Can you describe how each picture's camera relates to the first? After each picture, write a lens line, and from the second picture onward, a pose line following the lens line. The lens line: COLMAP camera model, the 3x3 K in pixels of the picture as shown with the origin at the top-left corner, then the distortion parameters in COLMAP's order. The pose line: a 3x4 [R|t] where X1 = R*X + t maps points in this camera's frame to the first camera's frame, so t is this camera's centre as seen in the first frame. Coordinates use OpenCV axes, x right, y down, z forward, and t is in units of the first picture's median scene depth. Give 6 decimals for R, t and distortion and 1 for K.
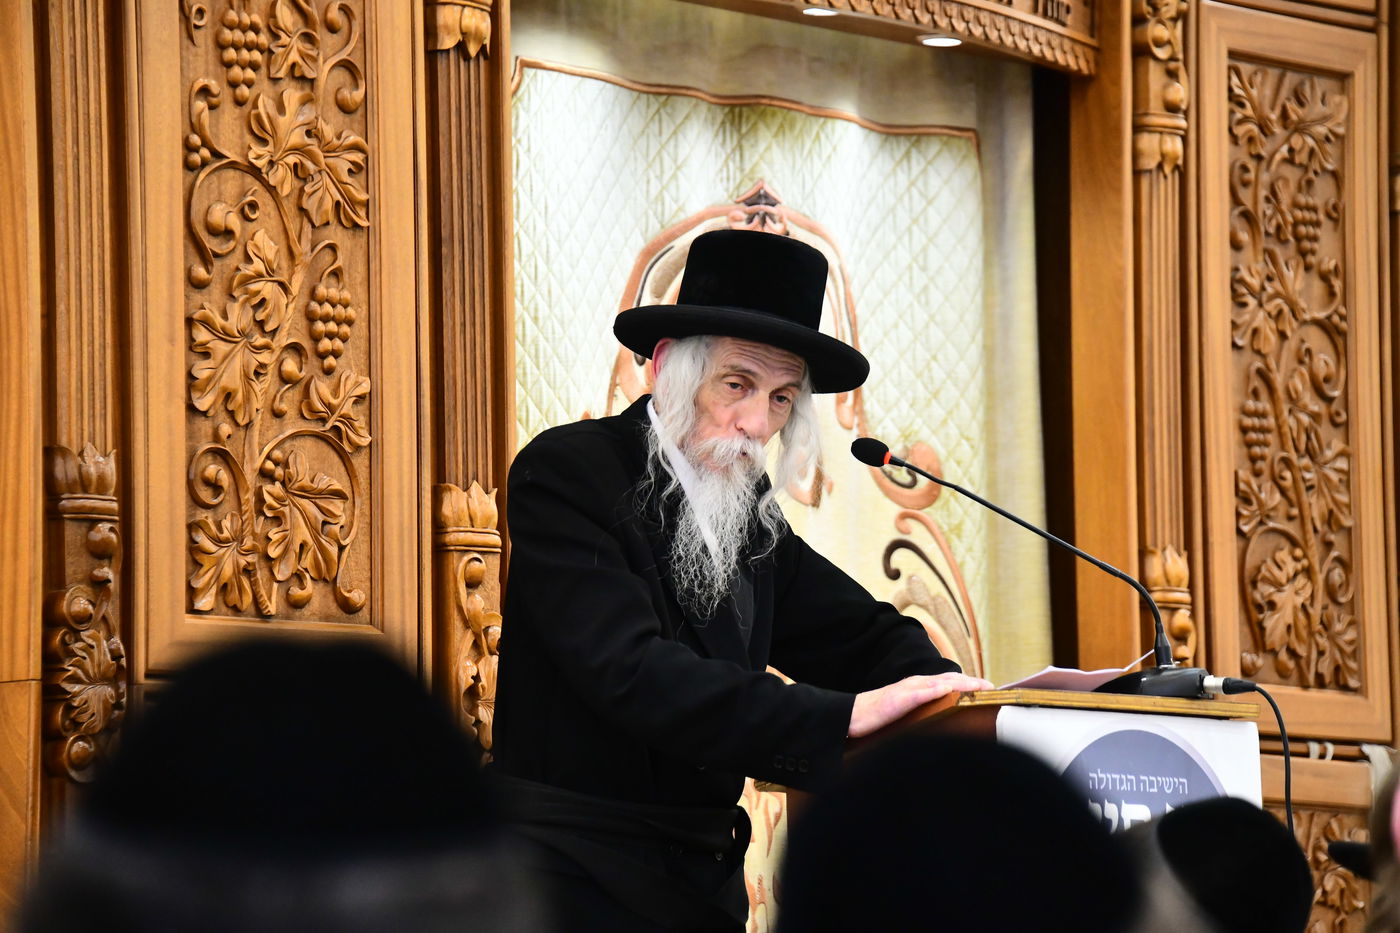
lens RADIAL K [[6313.0, 0, 701.8], [0, 6313.0, 456.4], [0, 0, 1]] dist [2.054416, 5.042555]
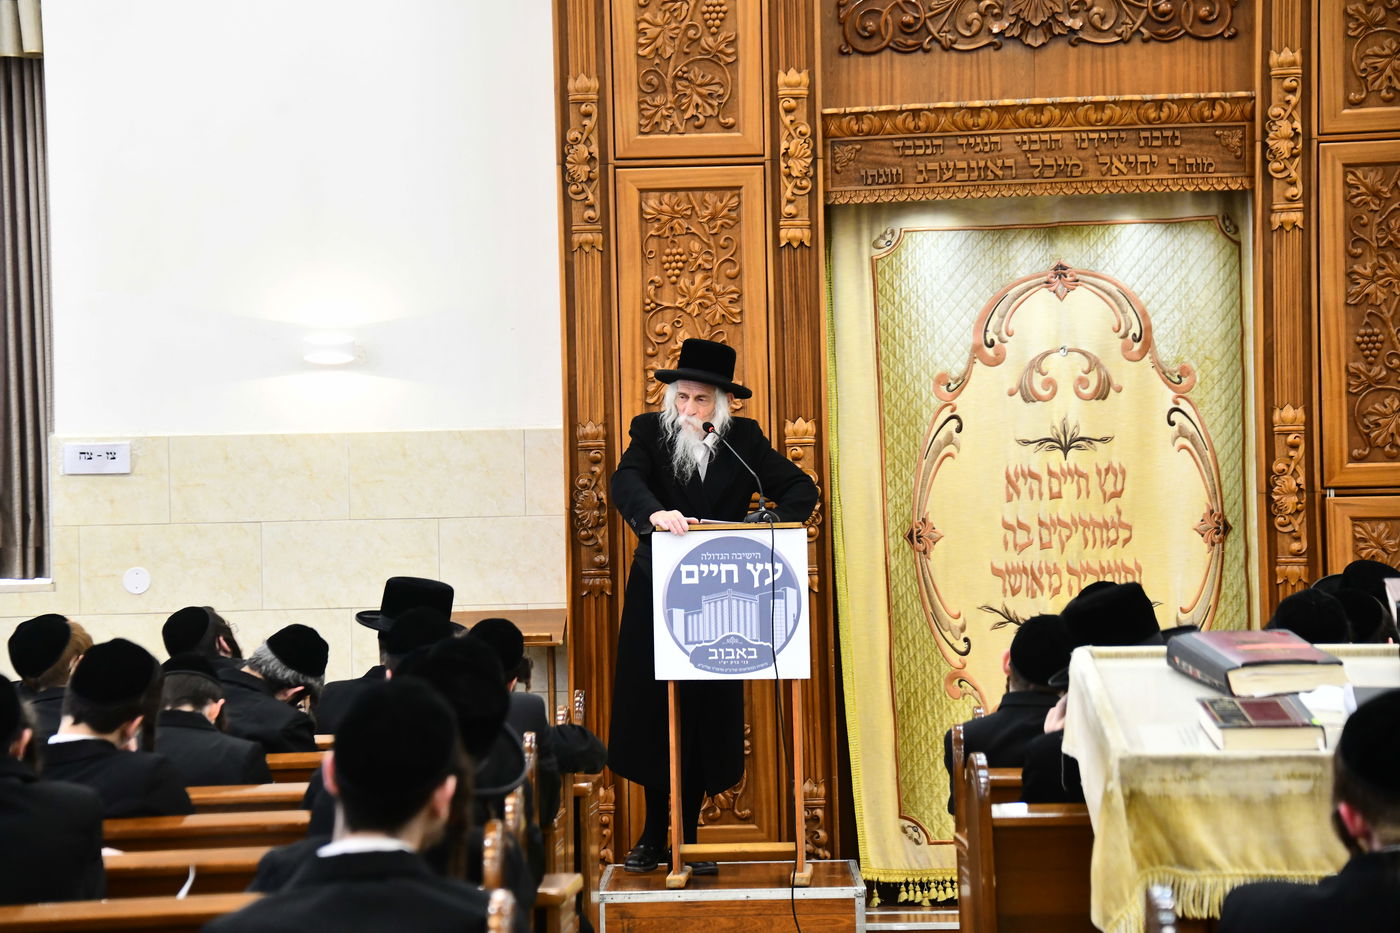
lens RADIAL K [[4636.7, 0, 700.0], [0, 4636.7, 466.5], [0, 0, 1]] dist [1.414405, 2.630031]
pose [[0.623314, -0.012016, -0.781879, 1.401053], [0.089357, 0.994427, 0.055953, -0.084609], [0.776849, -0.104742, 0.620914, -0.178785]]
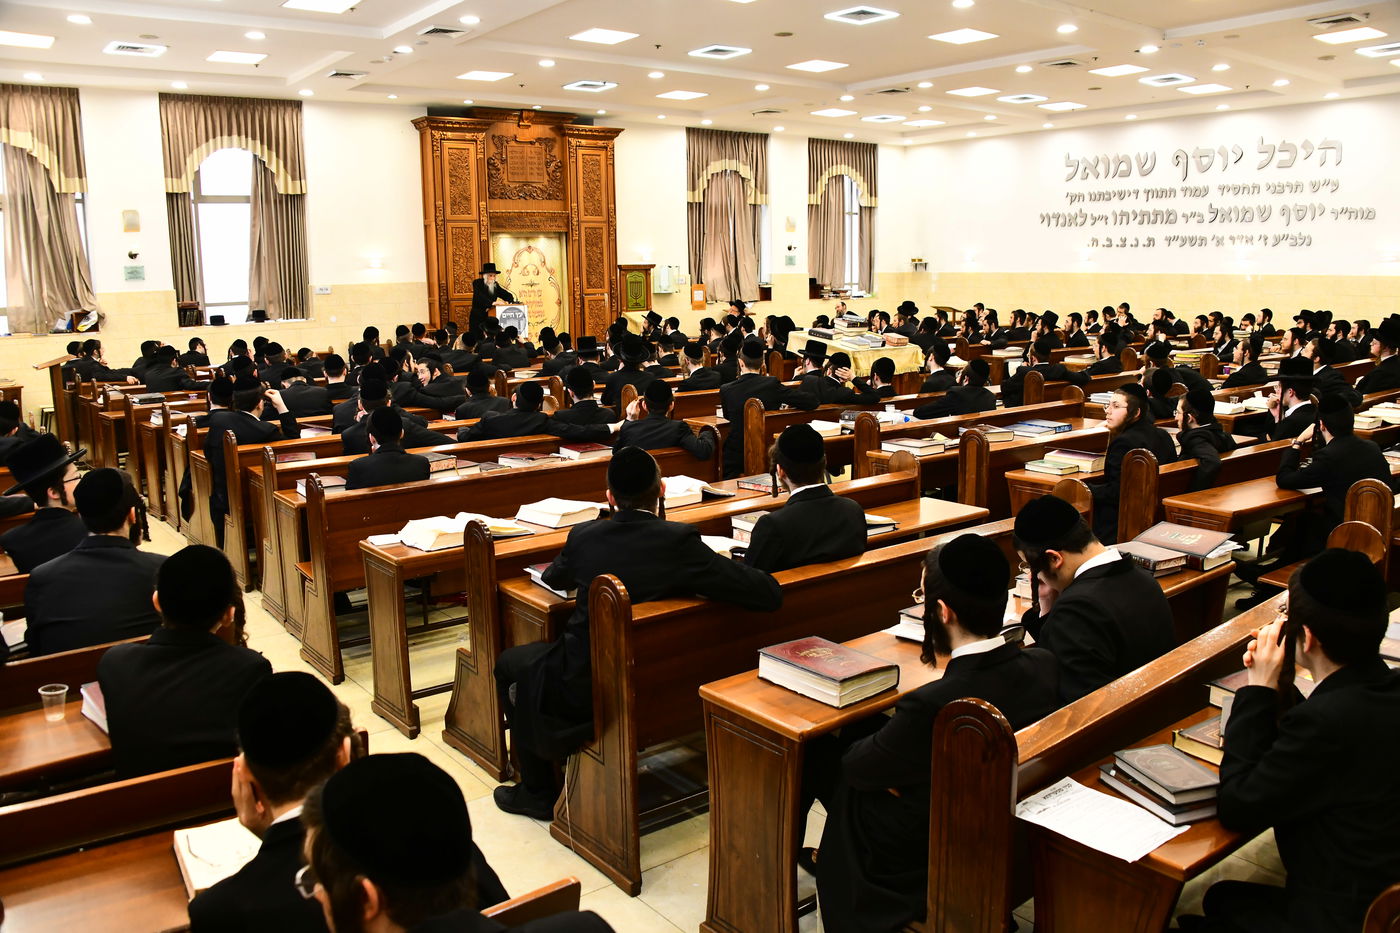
lens RADIAL K [[1114.1, 0, 713.7], [0, 1114.1, 472.7], [0, 0, 1]] dist [-0.145904, 0.081963]
pose [[0.976769, 0.035714, -0.211296, 0.799420], [0.023811, 0.961820, 0.272646, -0.193592], [0.212966, -0.271343, 0.938626, -0.862409]]
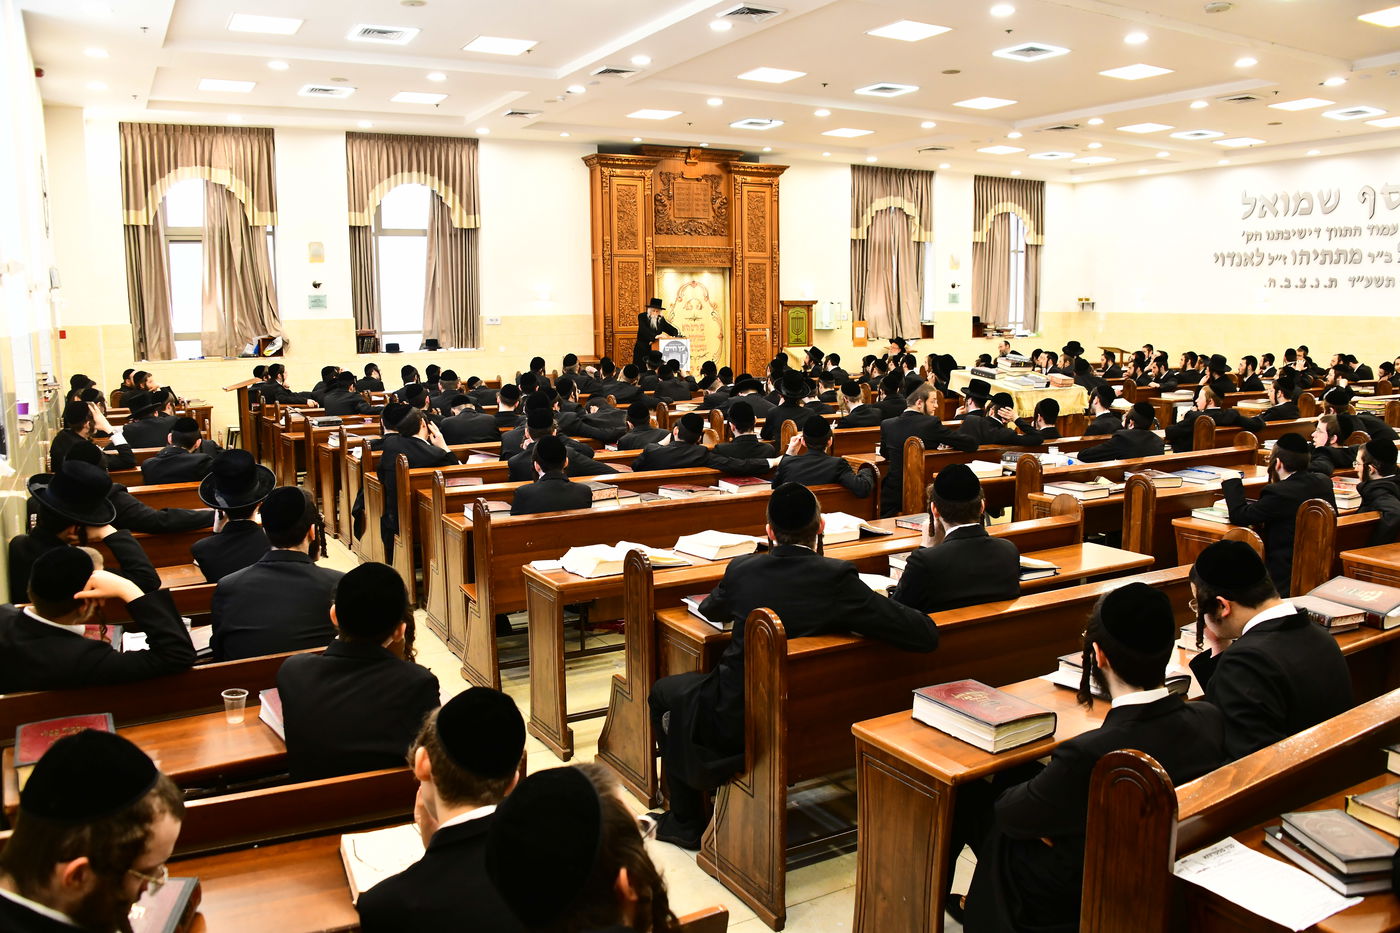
lens RADIAL K [[1114.1, 0, 713.7], [0, 1114.1, 472.7], [0, 0, 1]] dist [-0.145904, 0.081963]
pose [[0.936065, 0.056433, -0.347271, 0.799128], [0.029950, 0.970688, 0.238469, -0.194438], [0.350549, -0.233623, 0.906937, -0.864946]]
